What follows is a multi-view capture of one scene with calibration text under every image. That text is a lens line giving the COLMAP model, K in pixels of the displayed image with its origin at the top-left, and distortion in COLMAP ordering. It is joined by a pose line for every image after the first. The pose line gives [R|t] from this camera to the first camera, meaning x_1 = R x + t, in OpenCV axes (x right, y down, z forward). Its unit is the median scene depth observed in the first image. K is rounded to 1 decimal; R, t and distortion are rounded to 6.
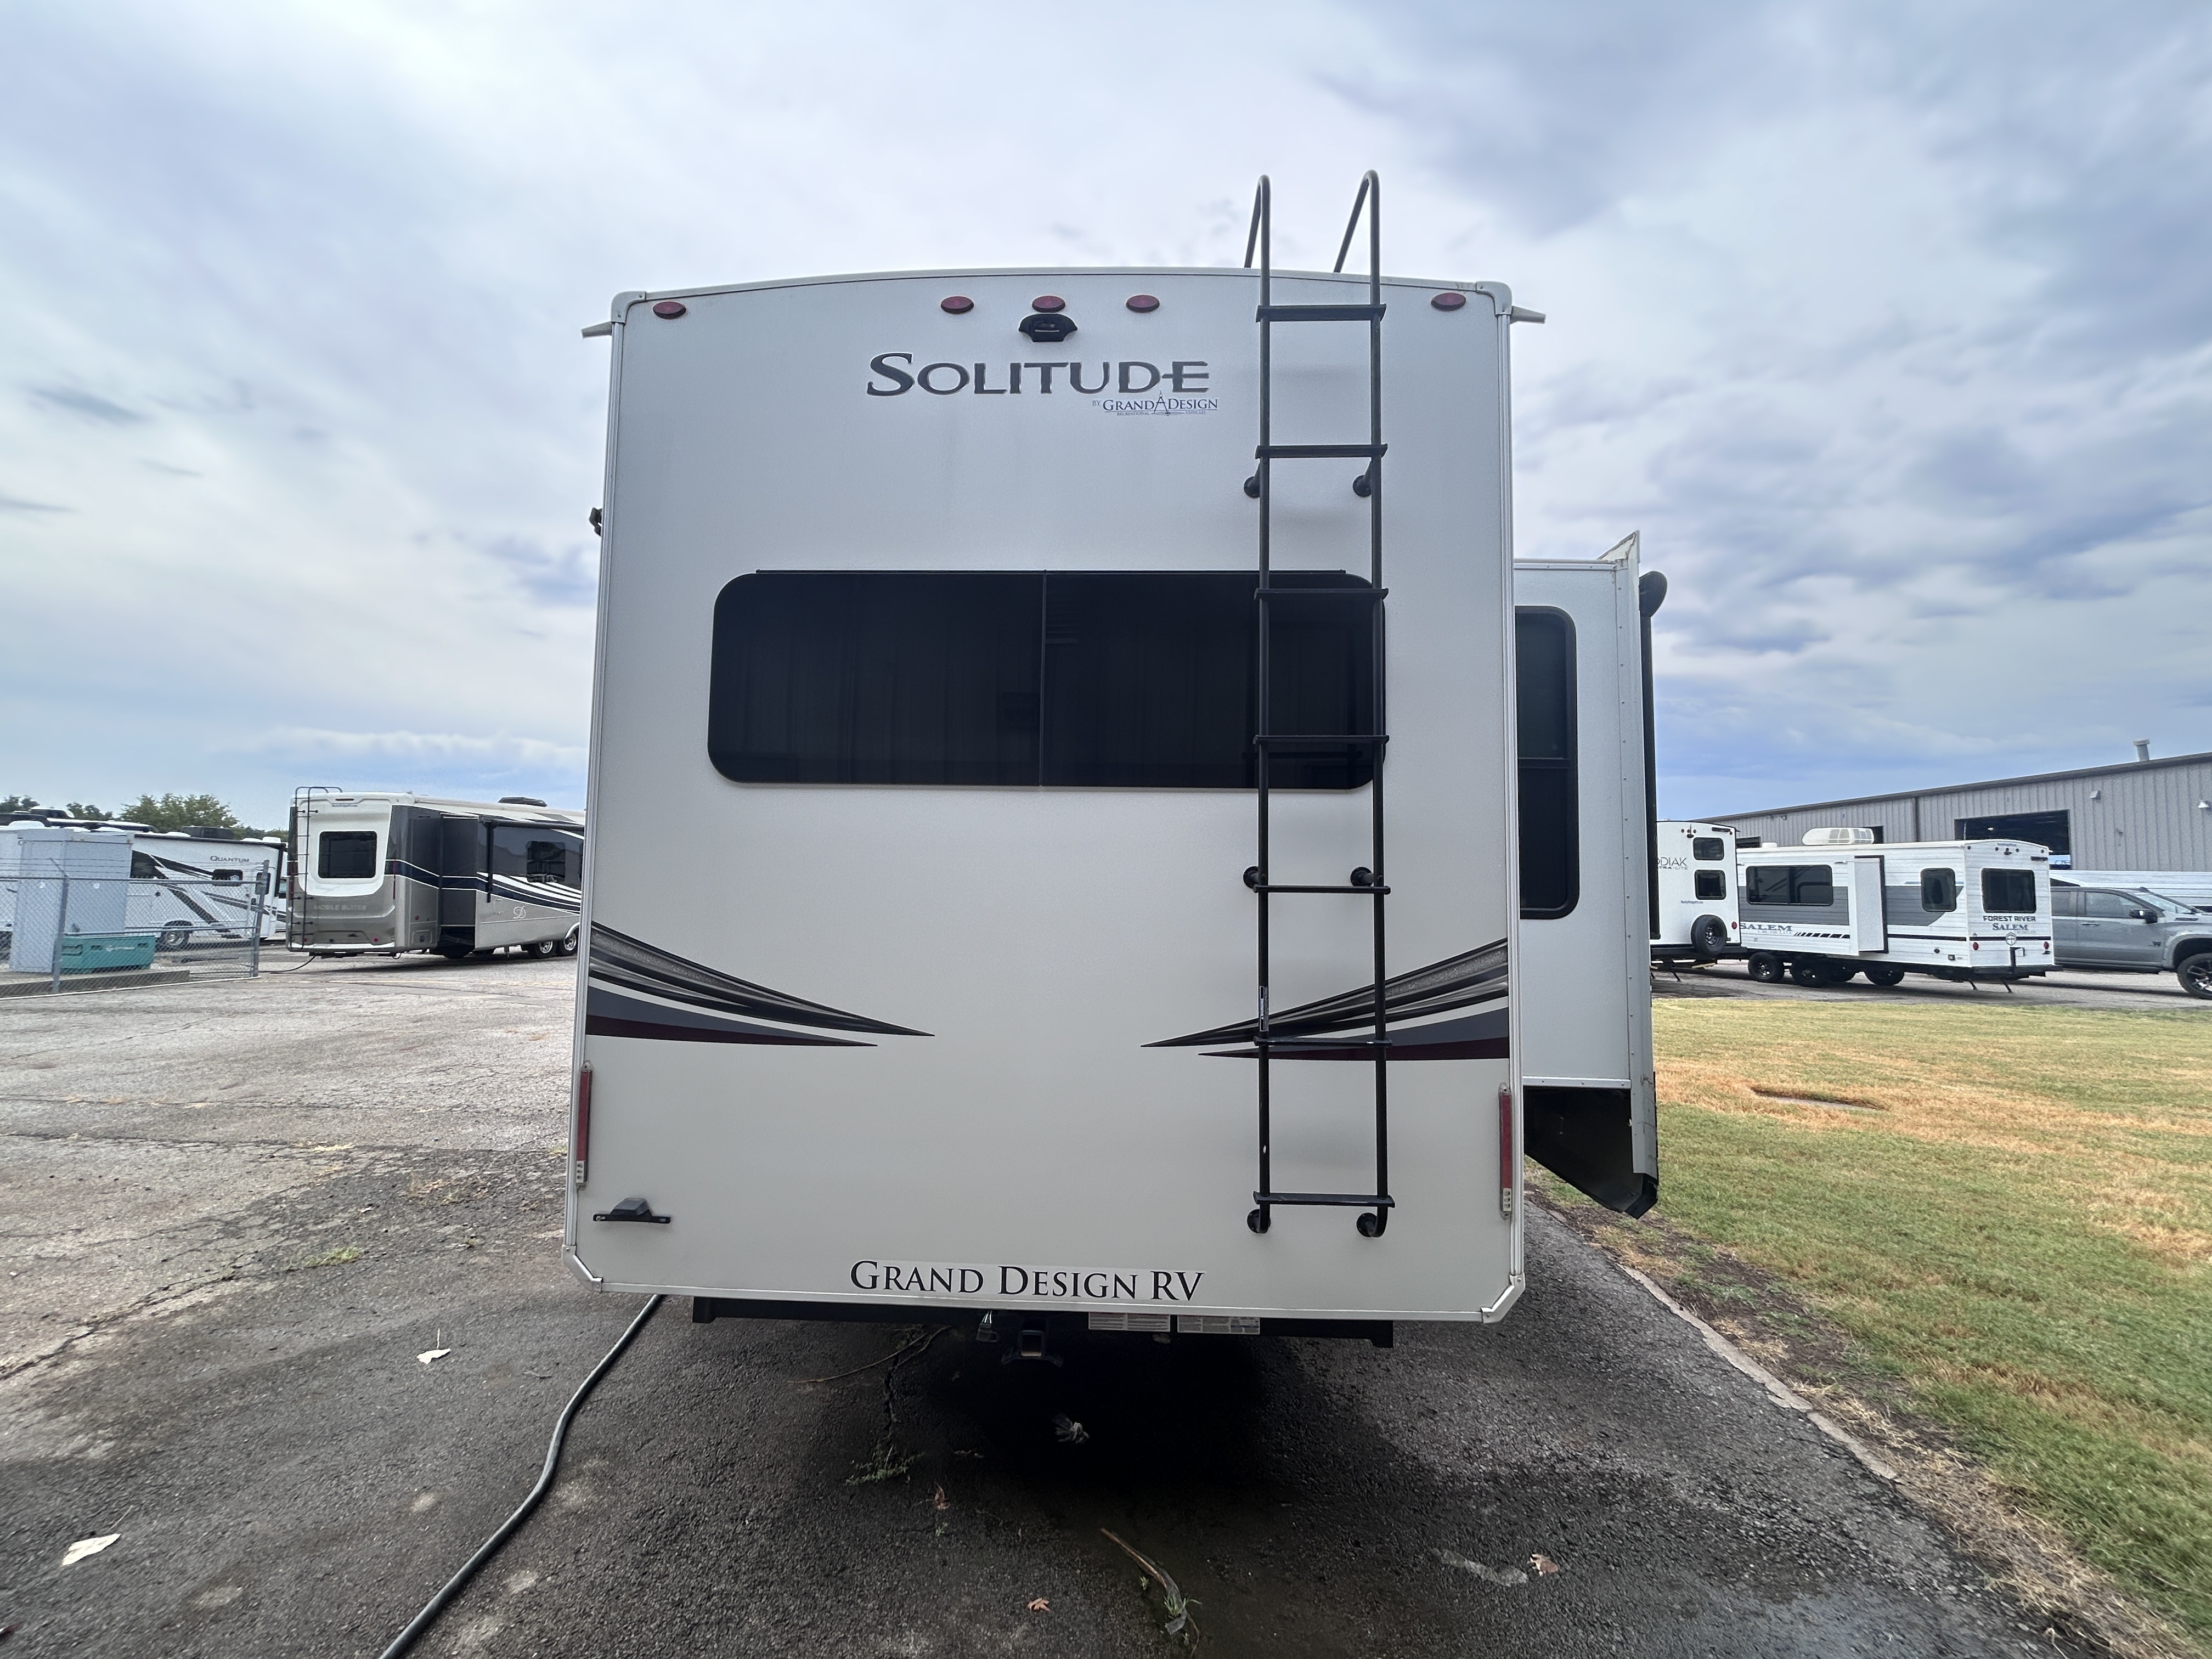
lens RADIAL K [[890.2, 0, 1101.0], [0, 890.2, 826.9], [0, 0, 1]] dist [-0.001277, 0.000534]
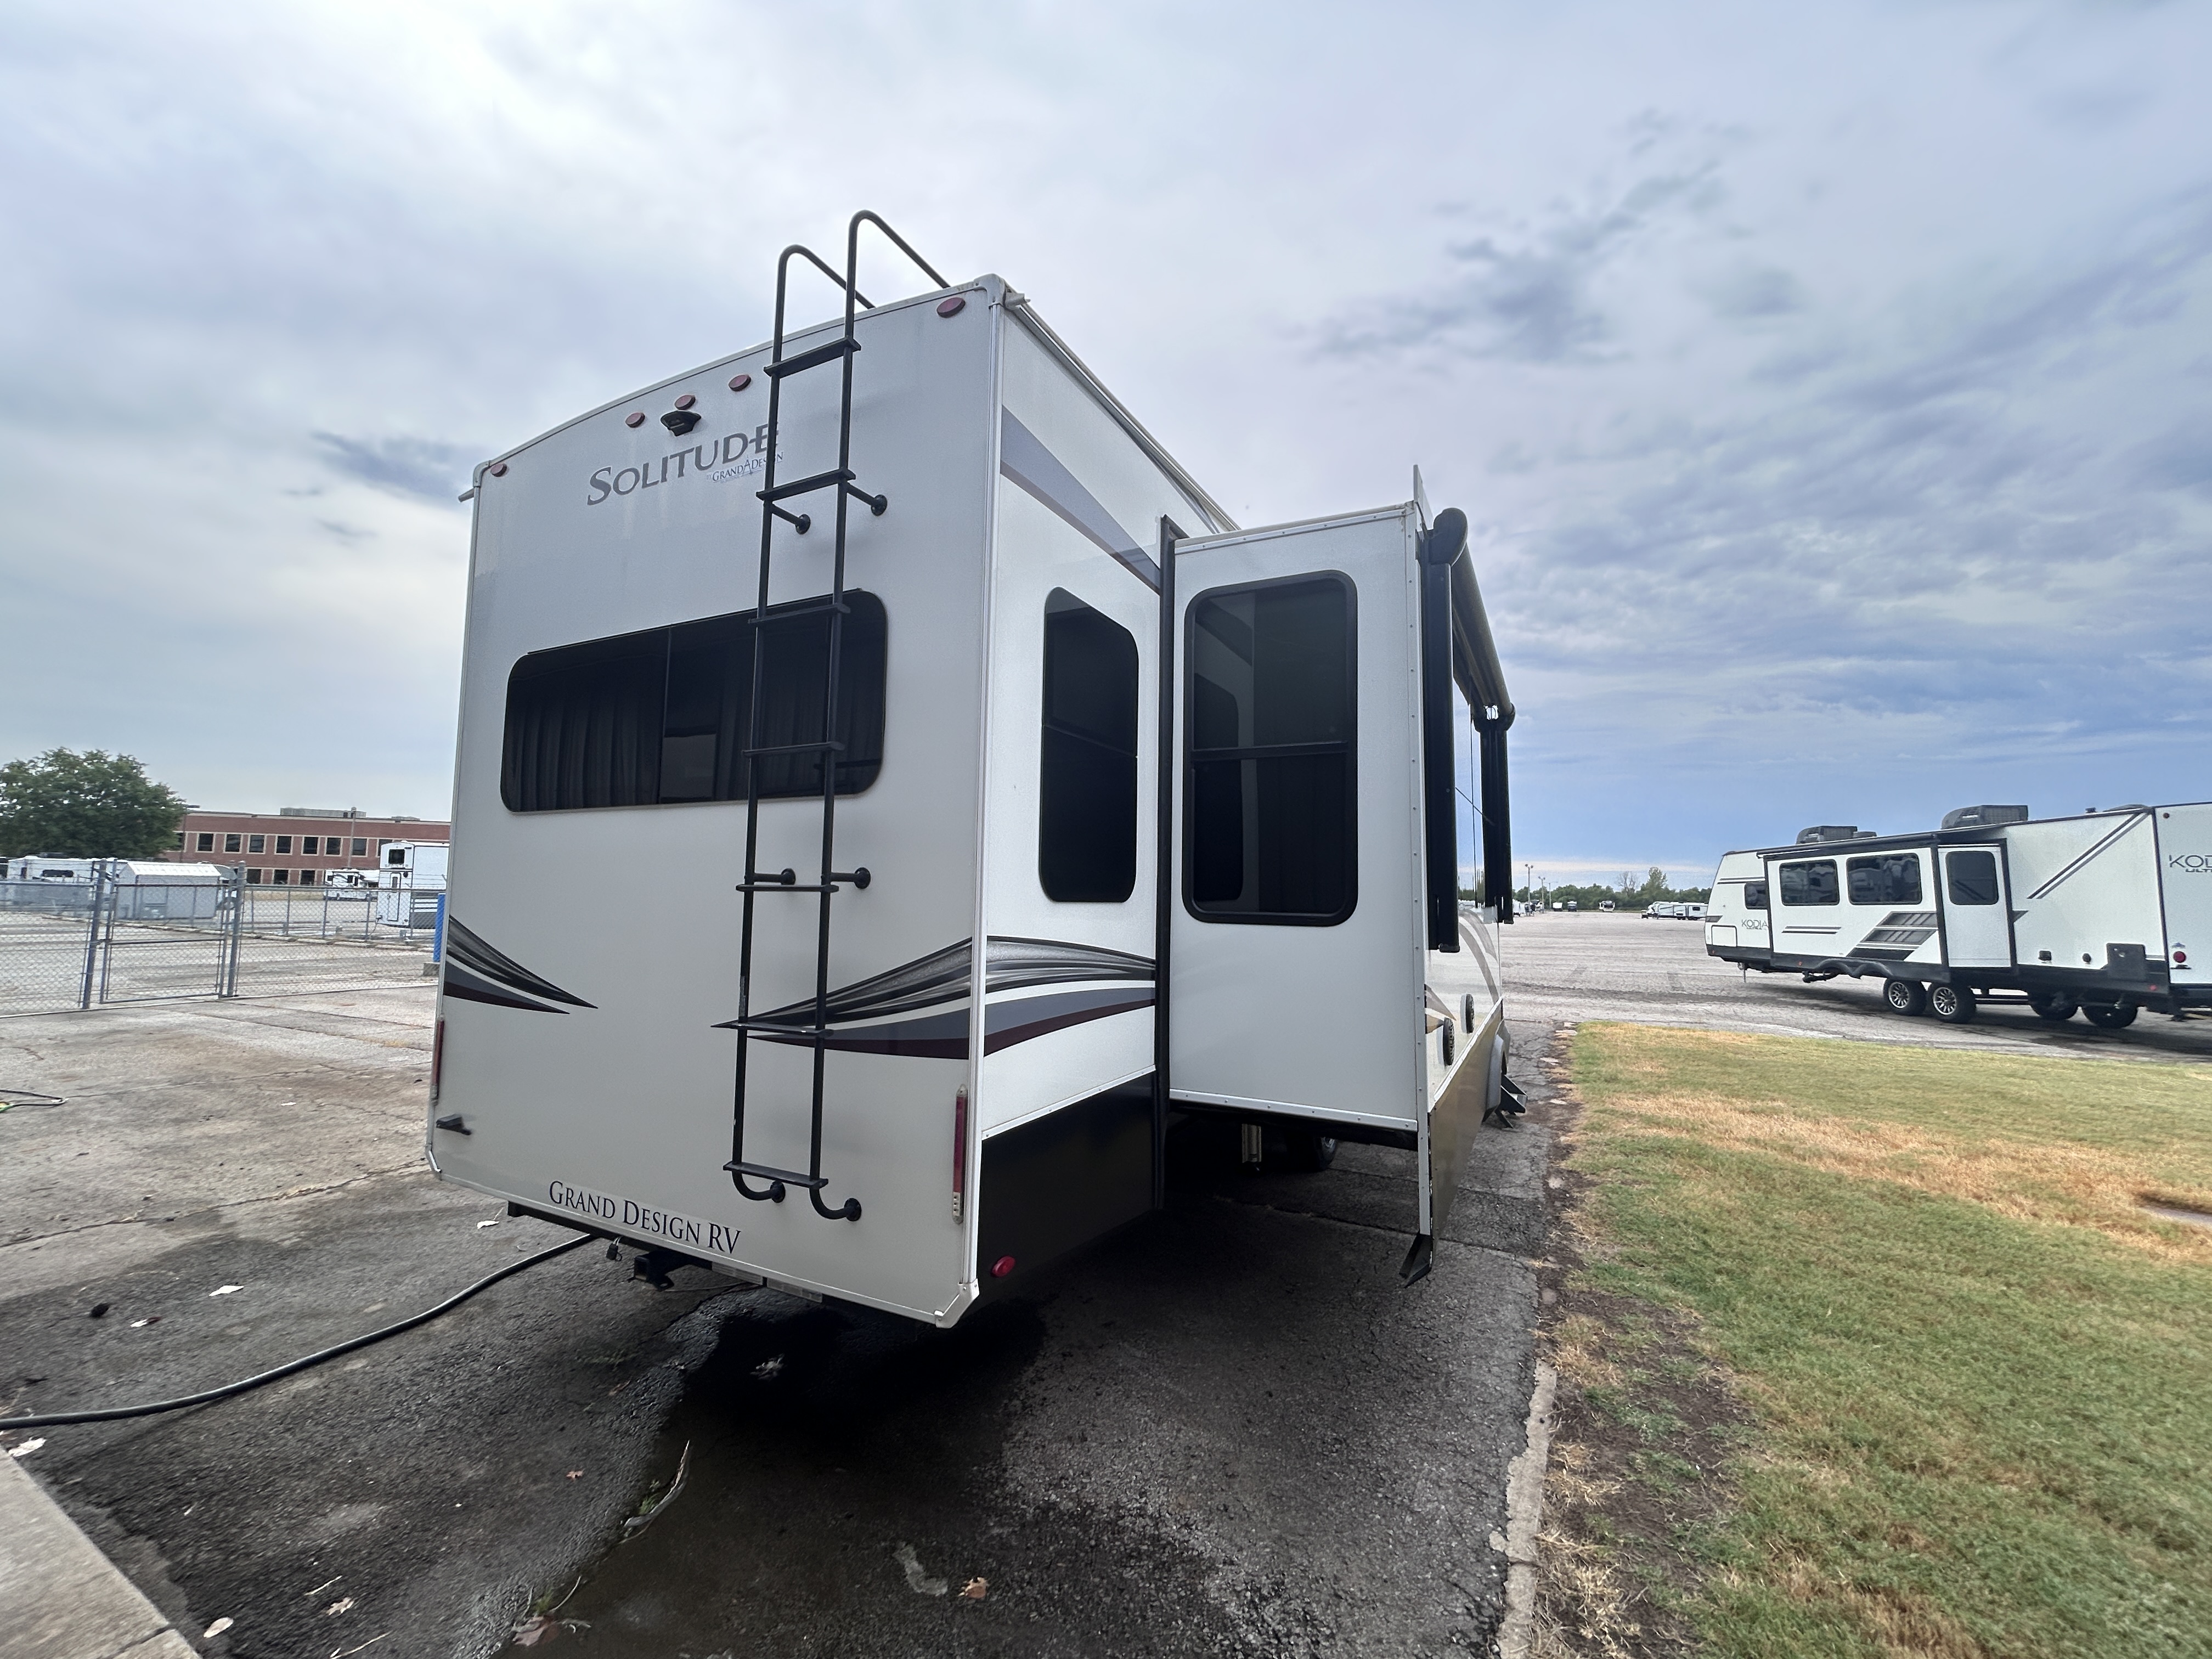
lens RADIAL K [[890.2, 0, 1101.0], [0, 890.2, 826.9], [0, 0, 1]] dist [-0.001277, 0.000534]
pose [[0.905260, -0.035481, -0.423373, 0.921716], [0.028153, 0.999326, -0.023551, 0.027854], [0.423924, 0.009401, 0.905649, 0.154863]]
